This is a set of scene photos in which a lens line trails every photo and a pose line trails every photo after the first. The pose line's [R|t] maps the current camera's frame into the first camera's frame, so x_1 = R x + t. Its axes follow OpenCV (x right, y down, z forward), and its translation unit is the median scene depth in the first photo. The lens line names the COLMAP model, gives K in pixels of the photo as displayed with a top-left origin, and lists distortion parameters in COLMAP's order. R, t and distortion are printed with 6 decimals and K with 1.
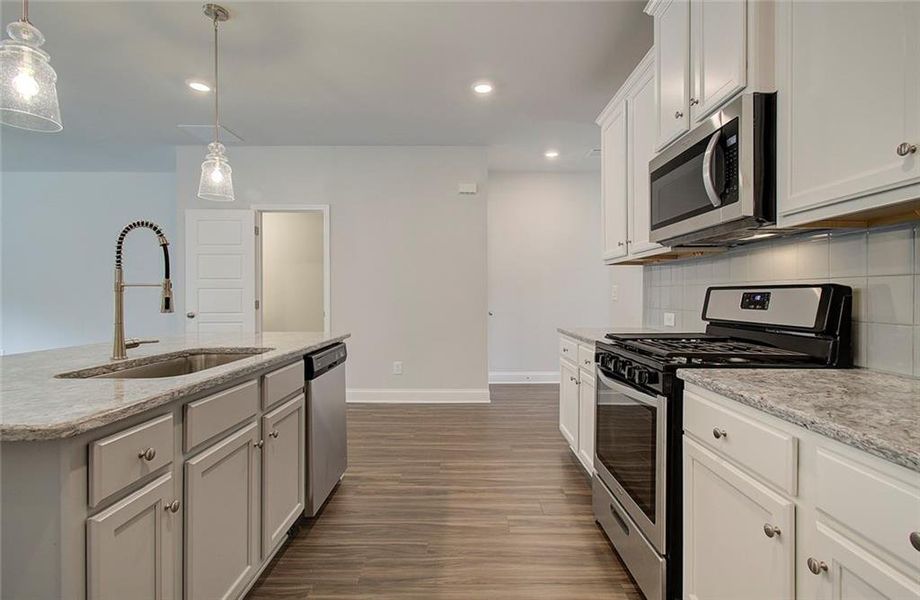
lens RADIAL K [[432.9, 0, 471.8], [0, 432.9, 299.3], [0, 0, 1]] dist [-0.002741, 0.000546]
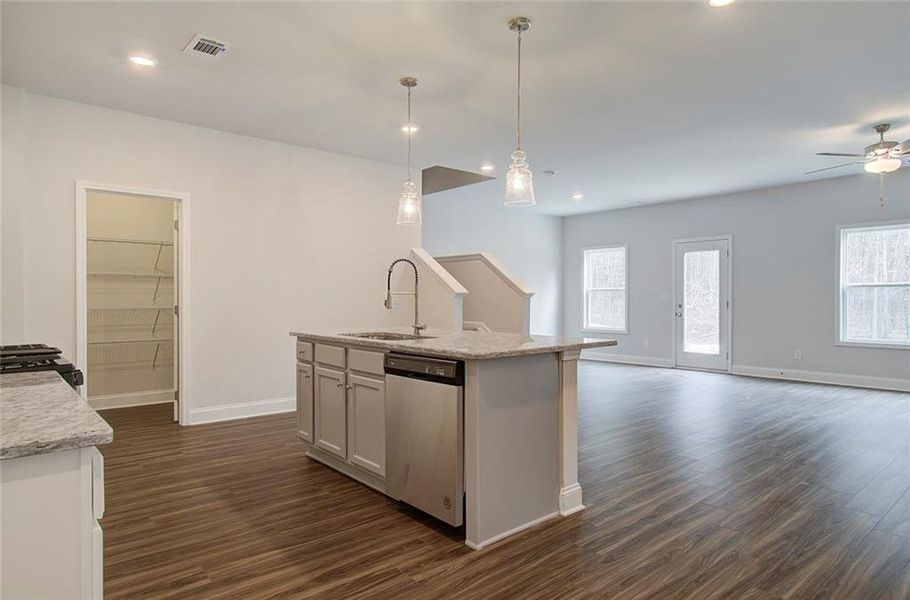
lens RADIAL K [[530.2, 0, 450.7], [0, 530.2, 301.4], [0, 0, 1]] dist [0.008406, -0.000902]
pose [[-0.772423, 0.006993, -0.635069, 0.410566], [-0.000500, 0.999932, 0.011618, -0.021199], [0.635108, 0.009291, -0.772368, 2.303266]]
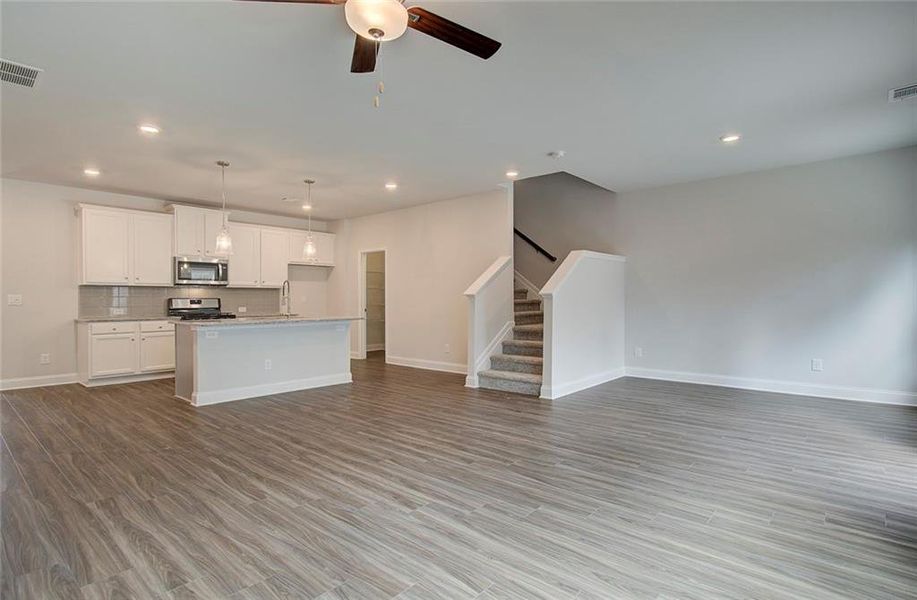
lens RADIAL K [[453.7, 0, 490.8], [0, 453.7, 306.2], [0, 0, 1]] dist [0.001710, -0.001082]
pose [[-0.771427, -0.004500, 0.636302, -3.607271], [0.009374, 0.999786, 0.018436, -0.010781], [-0.636249, 0.020187, -0.771220, 2.280610]]
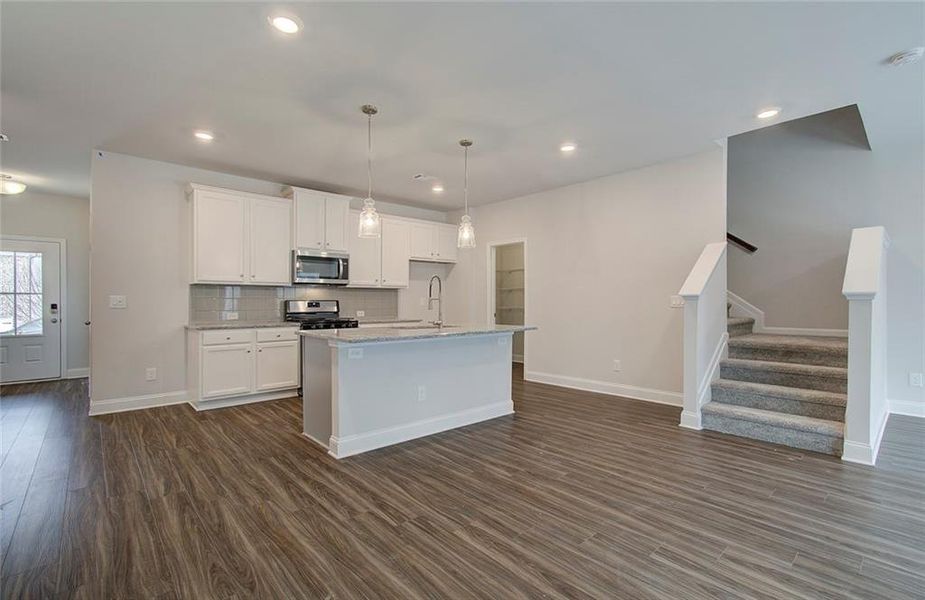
lens RADIAL K [[421.6, 0, 479.3], [0, 421.6, 305.2], [0, 0, 1]] dist [-0.004293, 0.003080]
pose [[-0.670271, -0.002565, 0.742112, -2.321463], [0.008411, 0.999904, 0.011053, -0.016513], [-0.742069, 0.013650, -0.670184, 2.056998]]
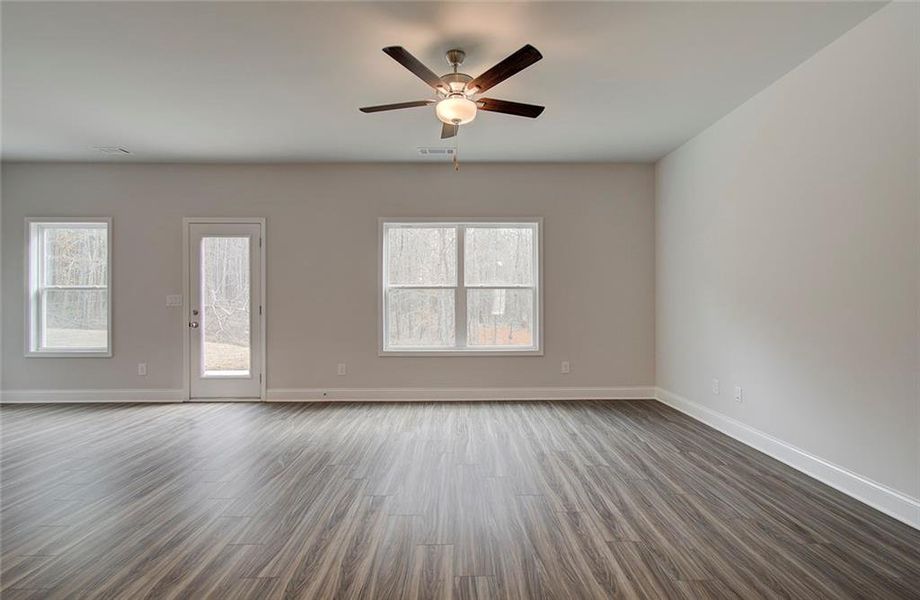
lens RADIAL K [[432.9, 0, 459.6], [0, 432.9, 302.5], [0, 0, 1]] dist [-0.002741, 0.000546]
pose [[-0.008608, 0.004328, -0.999954, -1.325511], [-0.003182, 0.999985, 0.004355, -0.008045], [0.999958, 0.003219, -0.008594, 1.678758]]
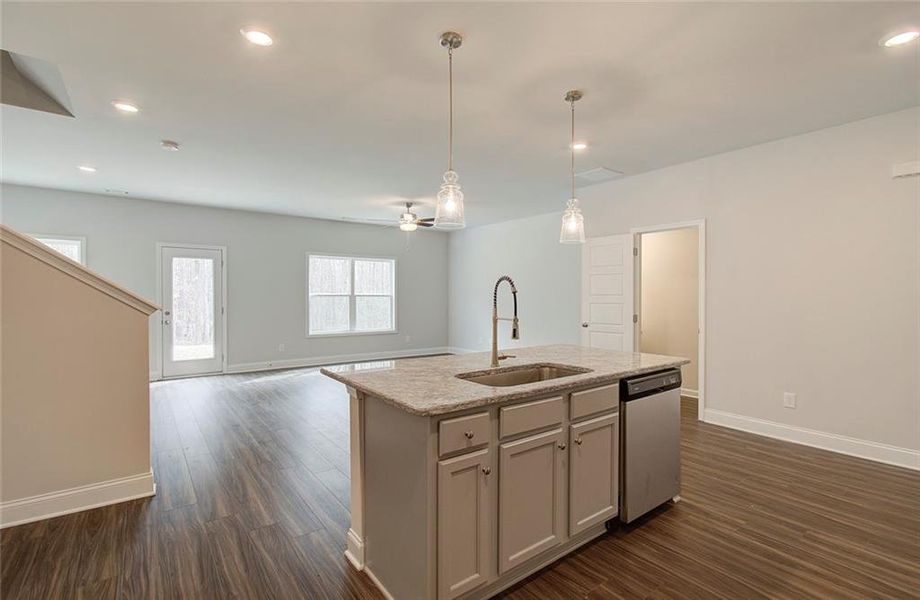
lens RADIAL K [[432.9, 0, 470.8], [0, 432.9, 303.8], [0, 0, 1]] dist [-0.002741, 0.000546]
pose [[0.601249, 0.019121, -0.798833, 0.287523], [-0.009172, 0.999813, 0.017029, -0.086564], [0.799009, -0.002912, 0.601312, 0.002400]]
